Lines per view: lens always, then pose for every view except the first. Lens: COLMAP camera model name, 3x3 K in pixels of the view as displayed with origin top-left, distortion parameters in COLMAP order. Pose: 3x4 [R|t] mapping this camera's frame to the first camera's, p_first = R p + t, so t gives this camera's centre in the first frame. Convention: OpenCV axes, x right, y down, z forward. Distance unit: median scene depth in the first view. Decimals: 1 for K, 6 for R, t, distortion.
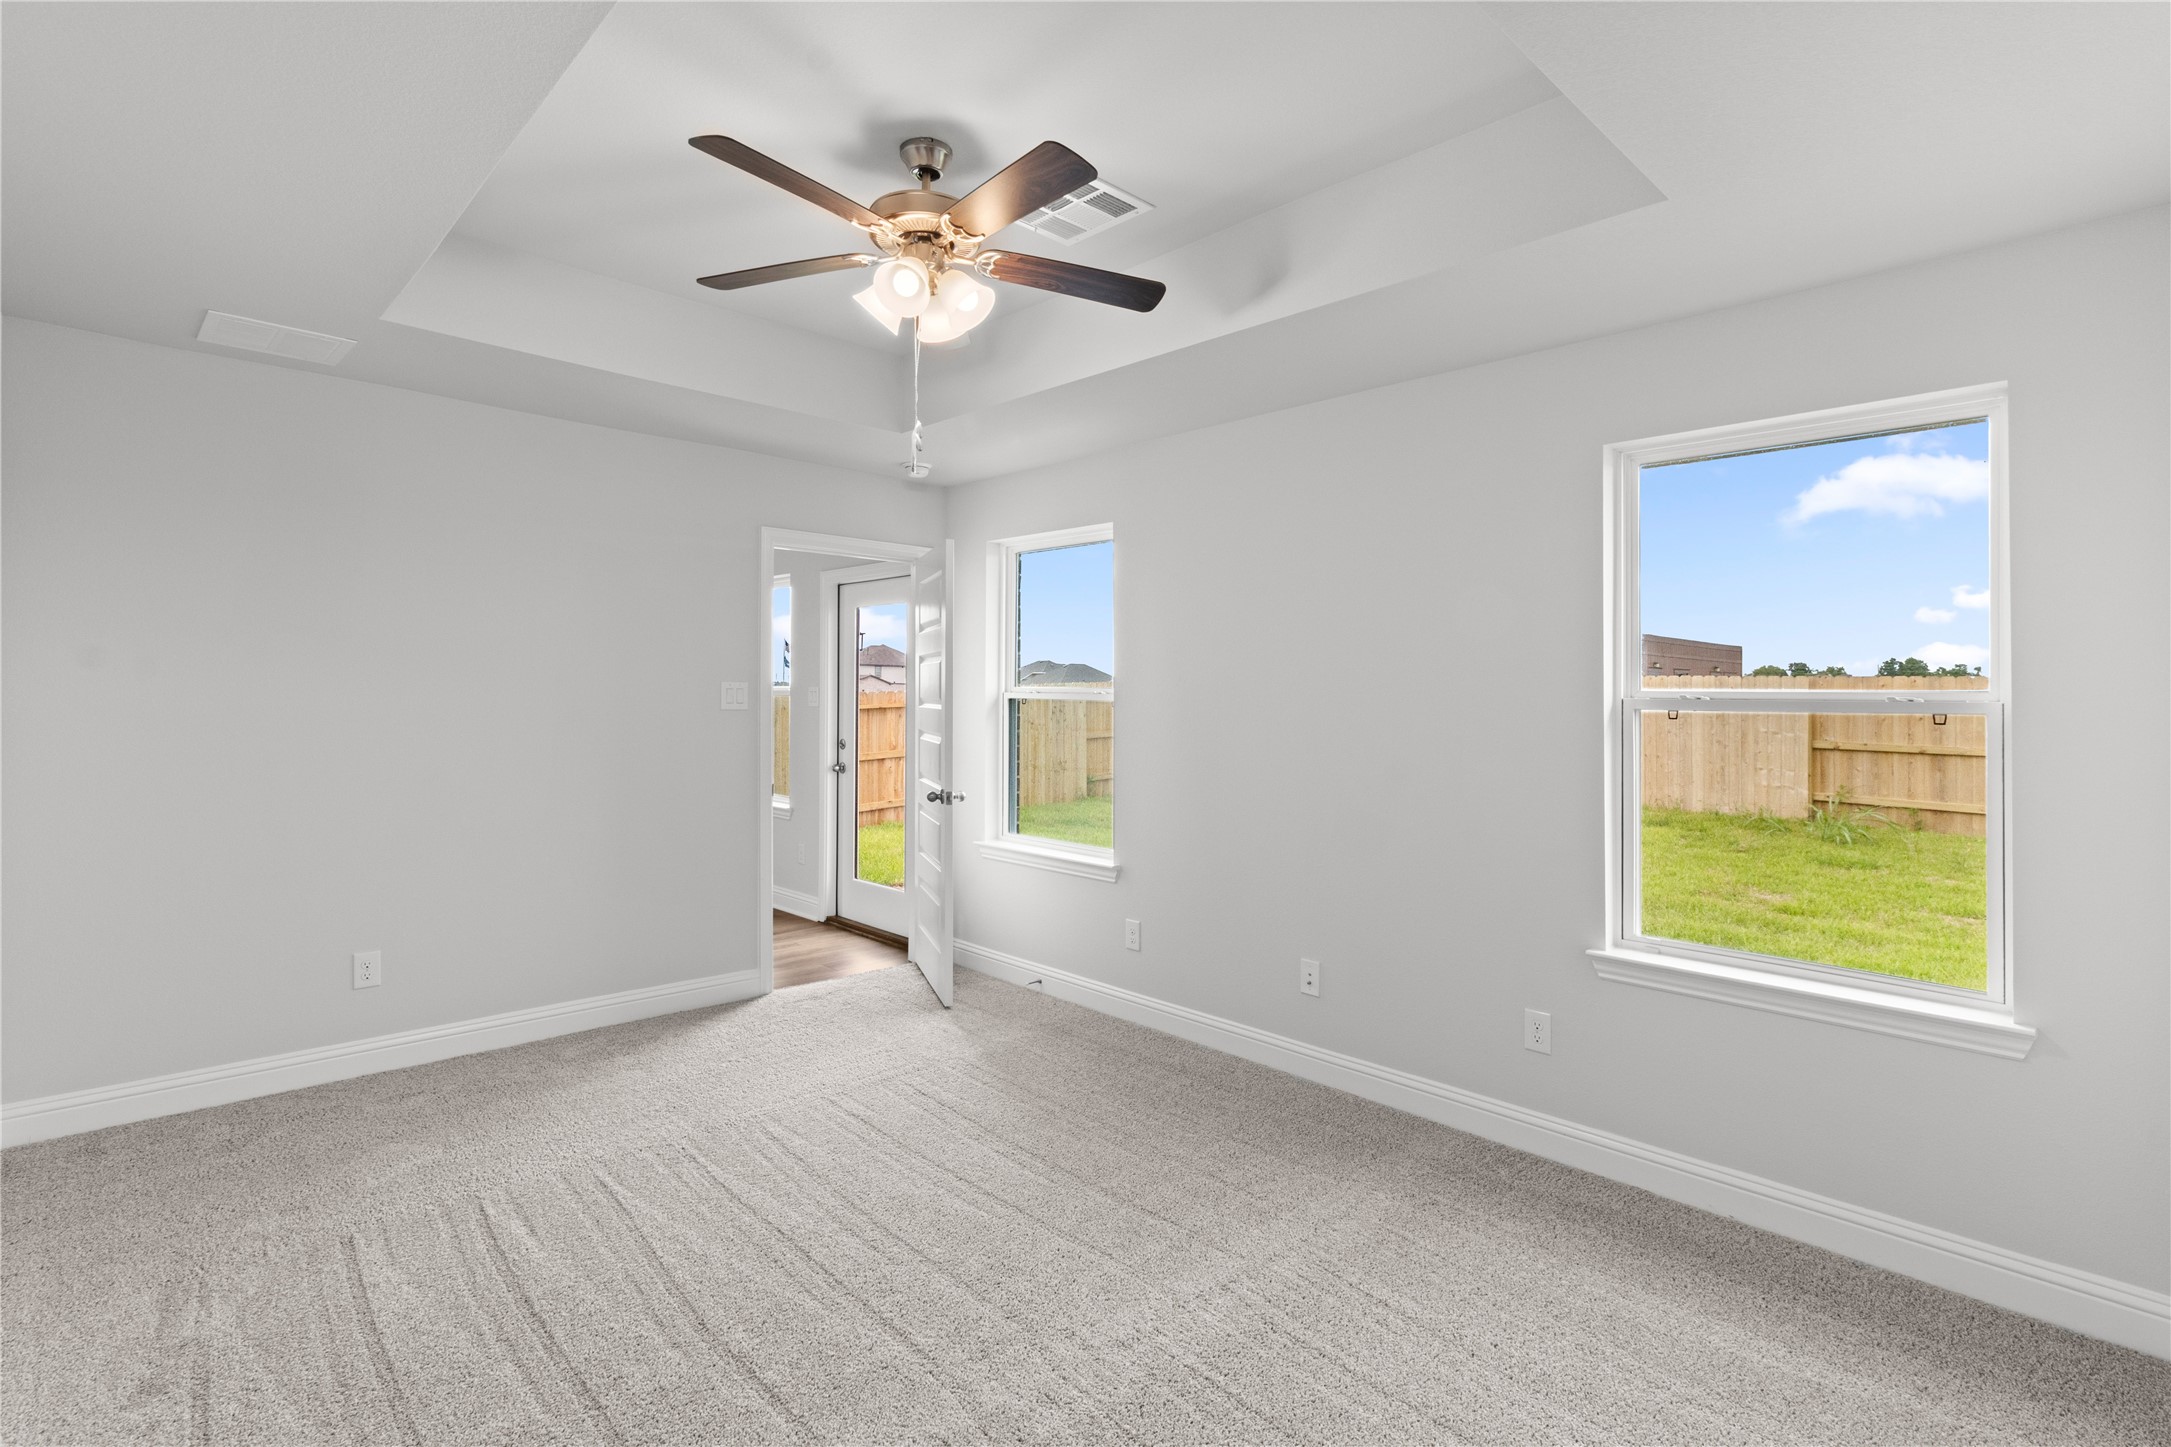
lens RADIAL K [[1033.9, 0, 1095.7], [0, 1033.9, 656.5], [0, 0, 1]] dist [0.009233, -0.000927]
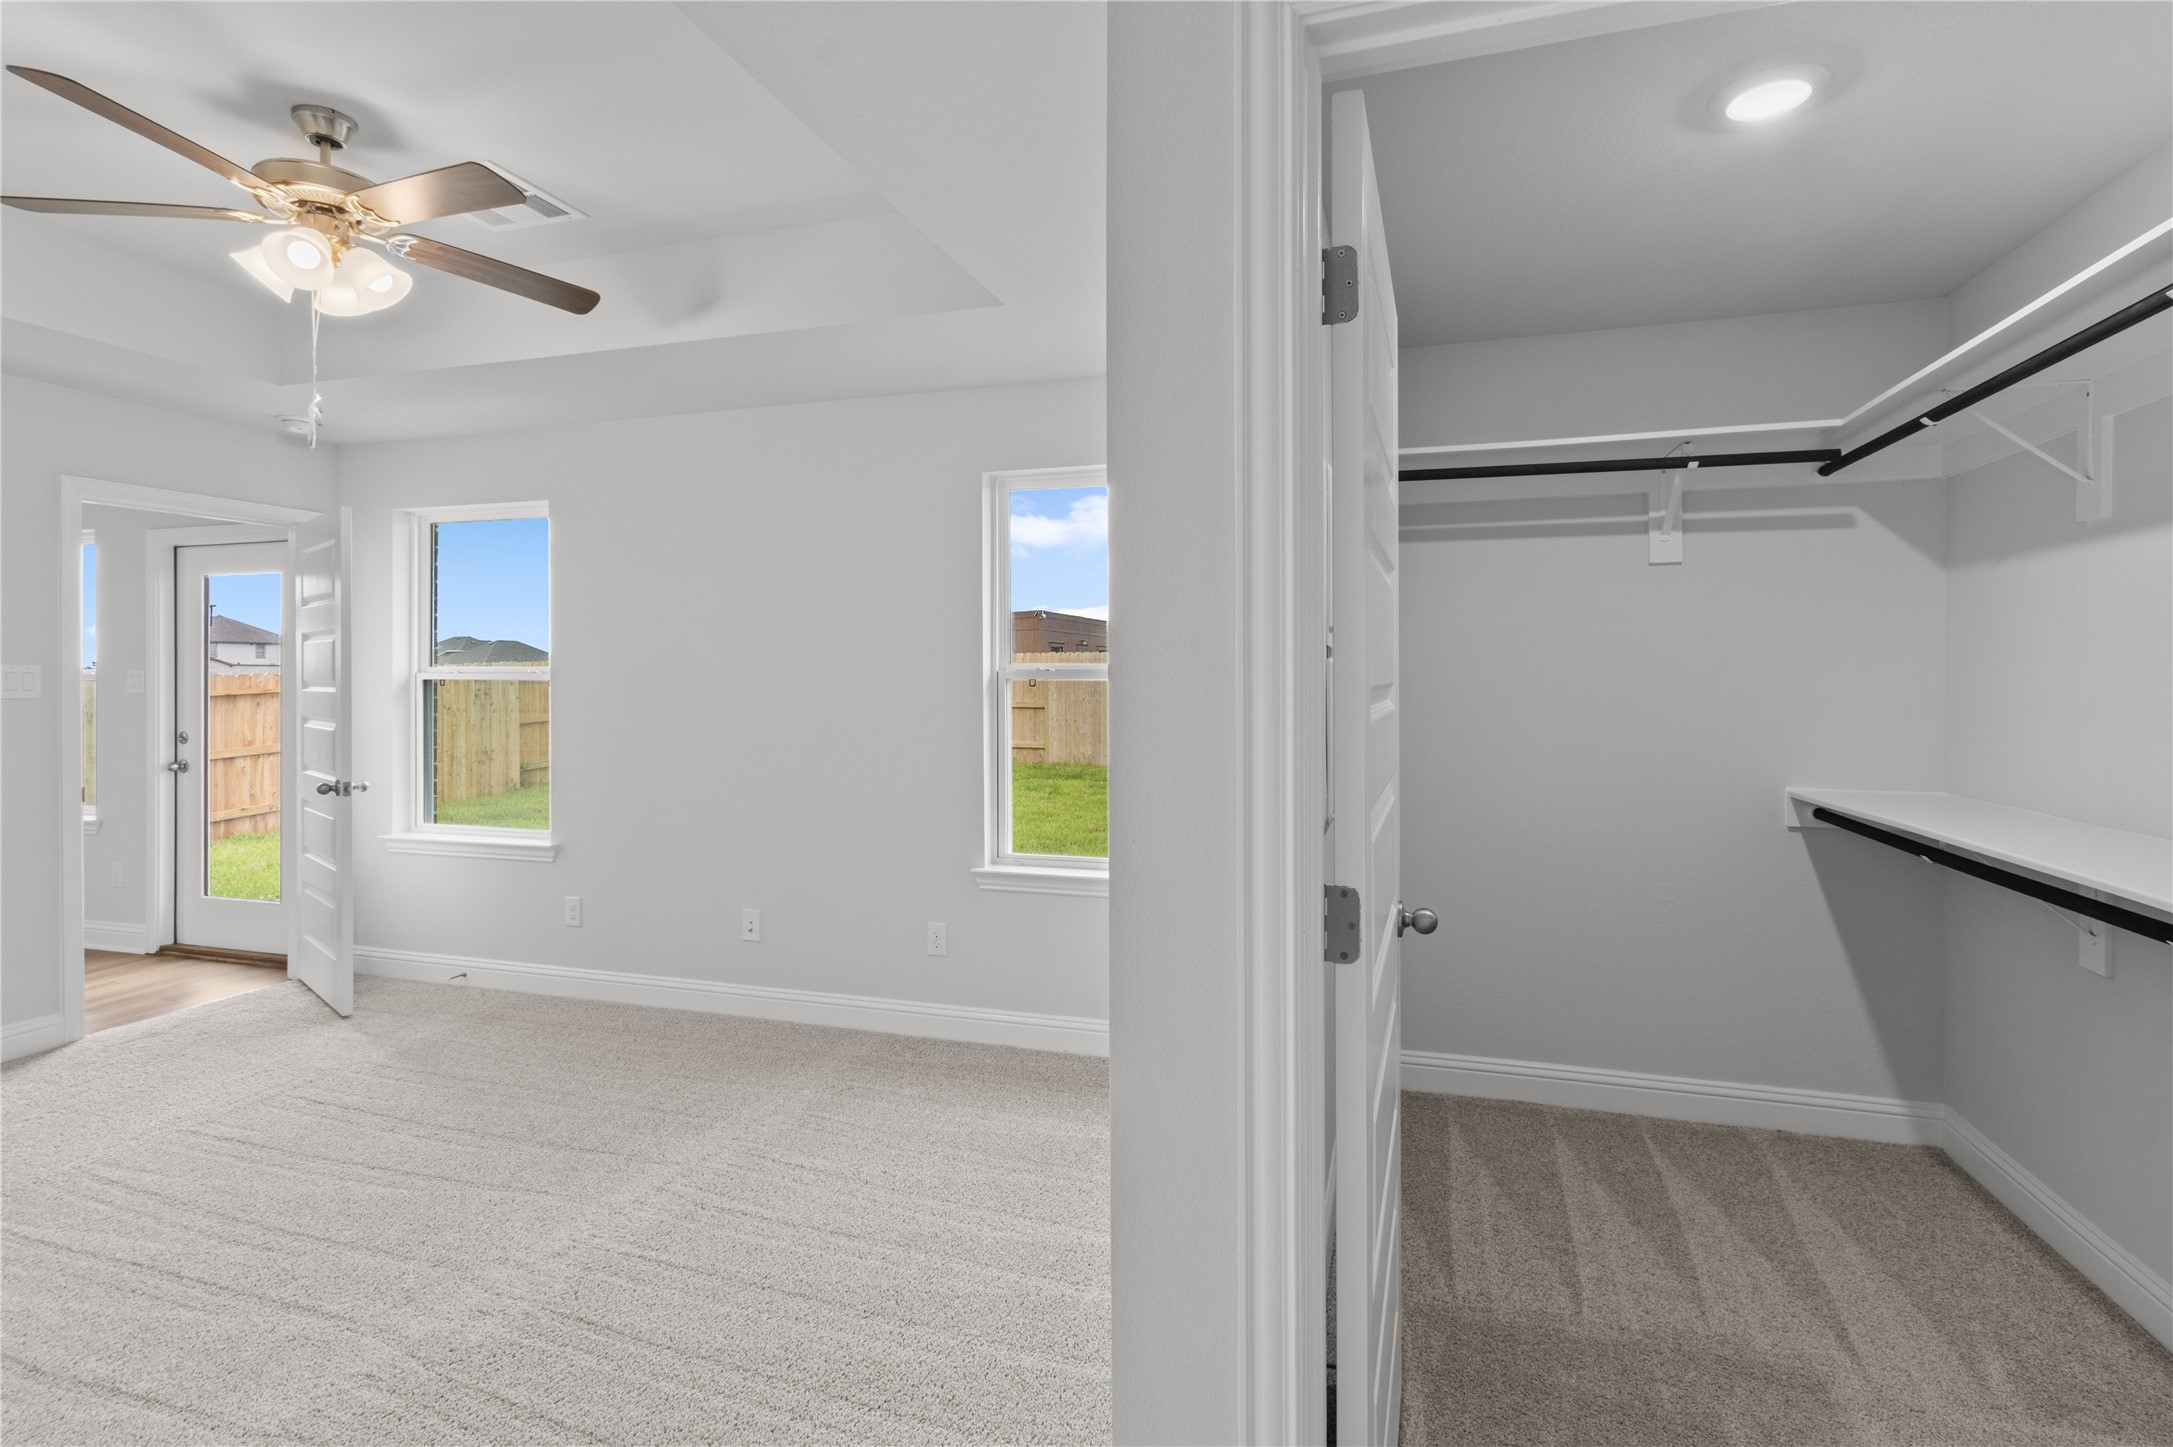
lens RADIAL K [[1034.8, 0, 1096.8], [0, 1034.8, 656.5], [0, 0, 1]] dist [0.009233, -0.000927]
pose [[0.878023, -0.005485, 0.478586, 0.001926], [-0.005070, 0.999772, 0.020759, -0.004272], [-0.478591, -0.020653, 0.877795, -0.180621]]
